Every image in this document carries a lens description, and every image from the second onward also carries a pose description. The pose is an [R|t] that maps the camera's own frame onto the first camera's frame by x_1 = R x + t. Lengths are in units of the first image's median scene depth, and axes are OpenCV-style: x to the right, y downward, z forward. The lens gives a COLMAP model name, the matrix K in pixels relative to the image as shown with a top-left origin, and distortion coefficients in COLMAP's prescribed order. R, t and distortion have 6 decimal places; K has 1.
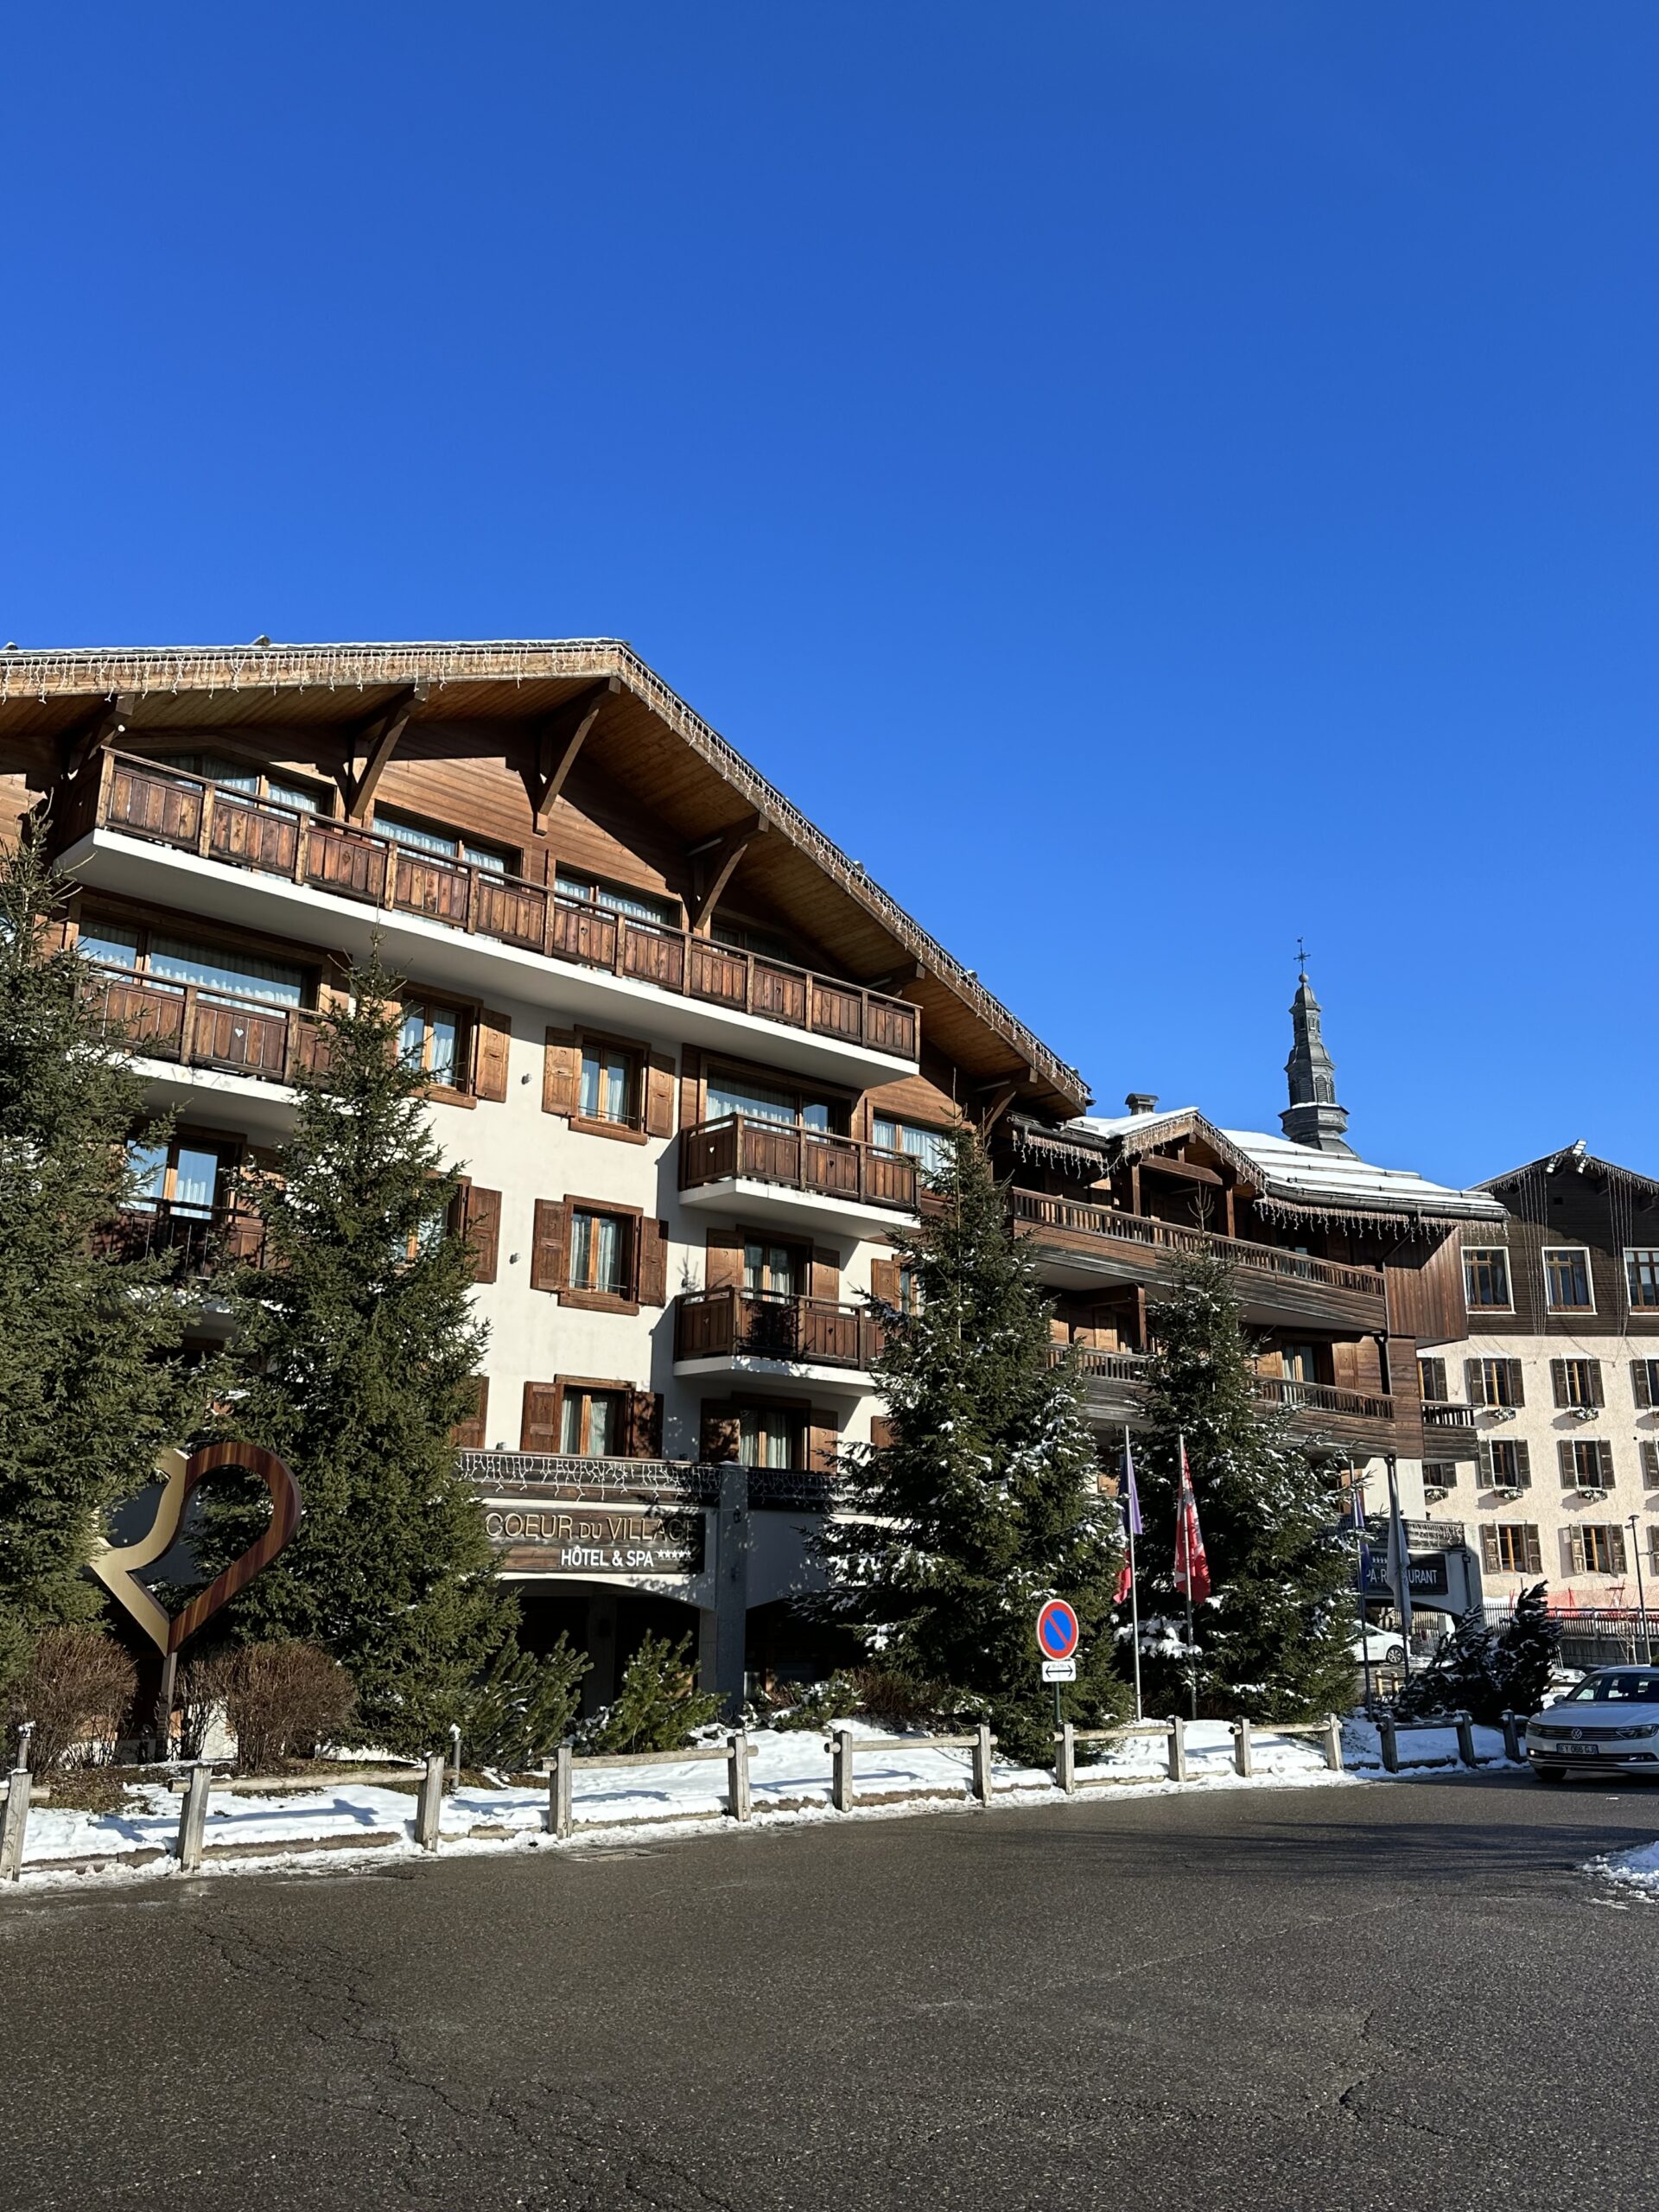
lens RADIAL K [[1794.4, 0, 830.1], [0, 1794.4, 1097.7], [0, 0, 1]] dist [0.003620, 0.000811]
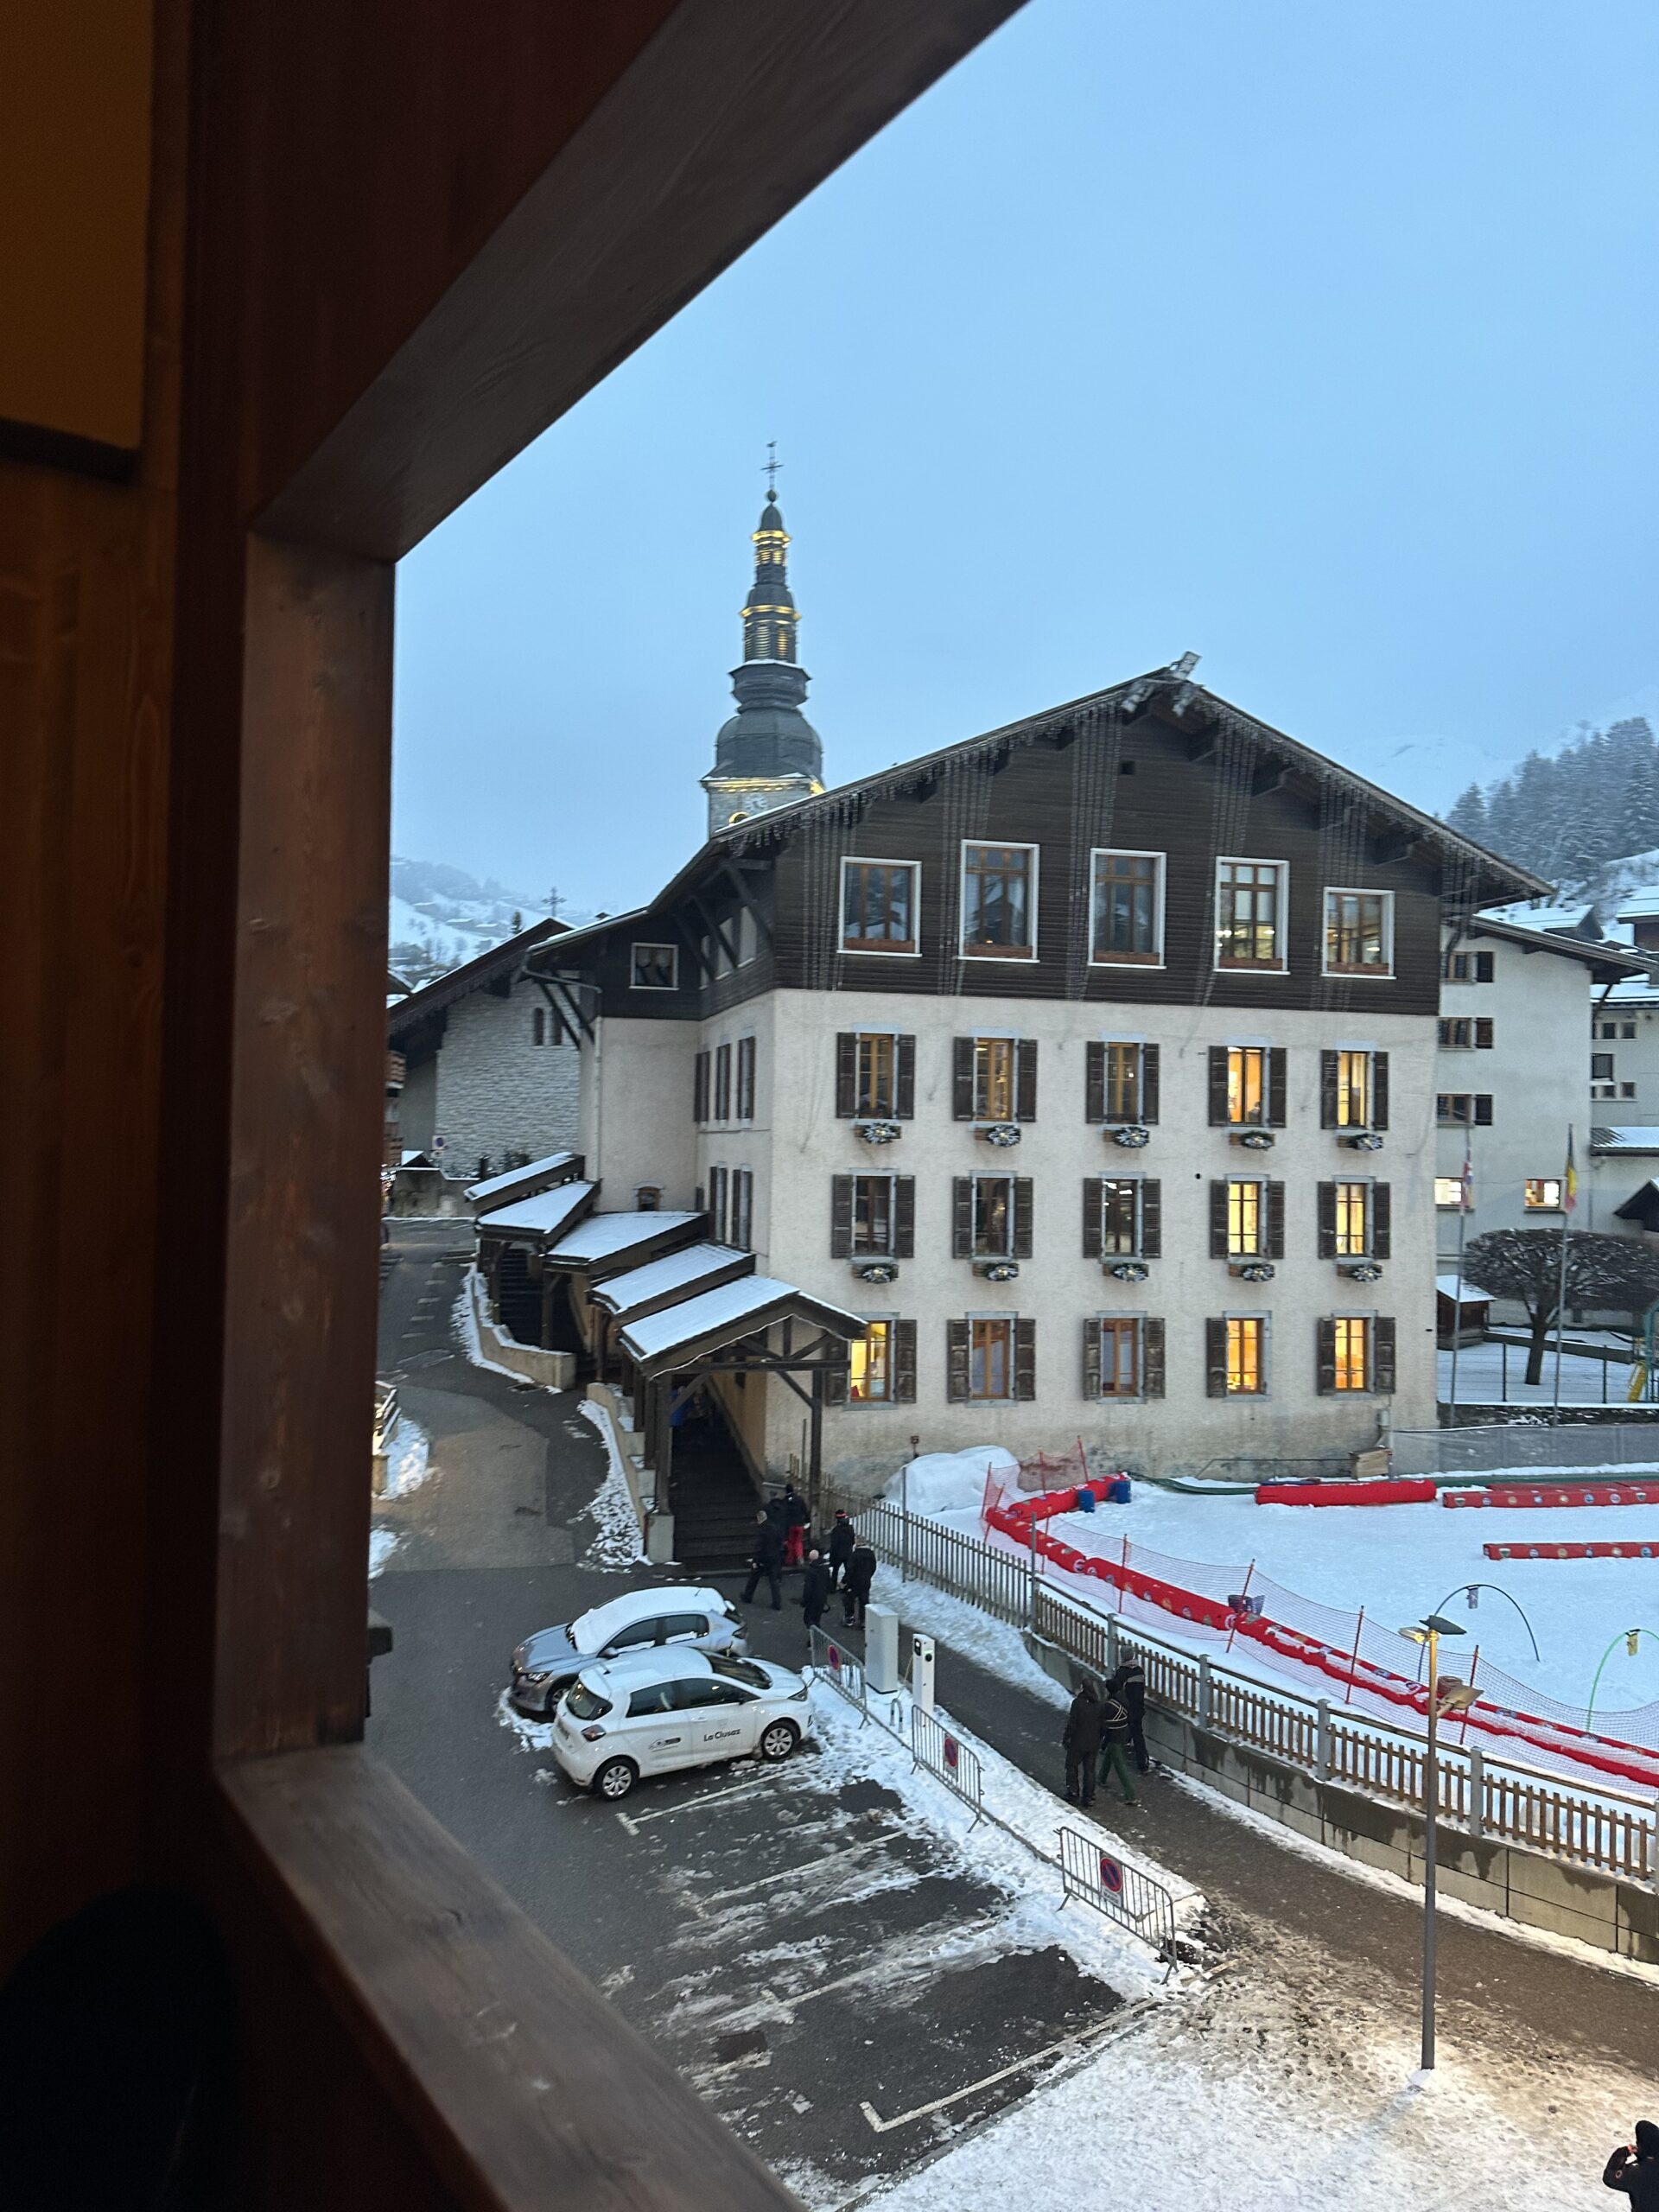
lens RADIAL K [[1543.9, 0, 825.6], [0, 1543.9, 1104.6], [0, 0, 1]] dist [0.001741, 0.000057]
pose [[0.958049, 0.011980, 0.286353, 0.178222], [-0.082875, 0.968024, 0.236774, 0.053966], [-0.274360, -0.250573, 0.928407, 0.555647]]
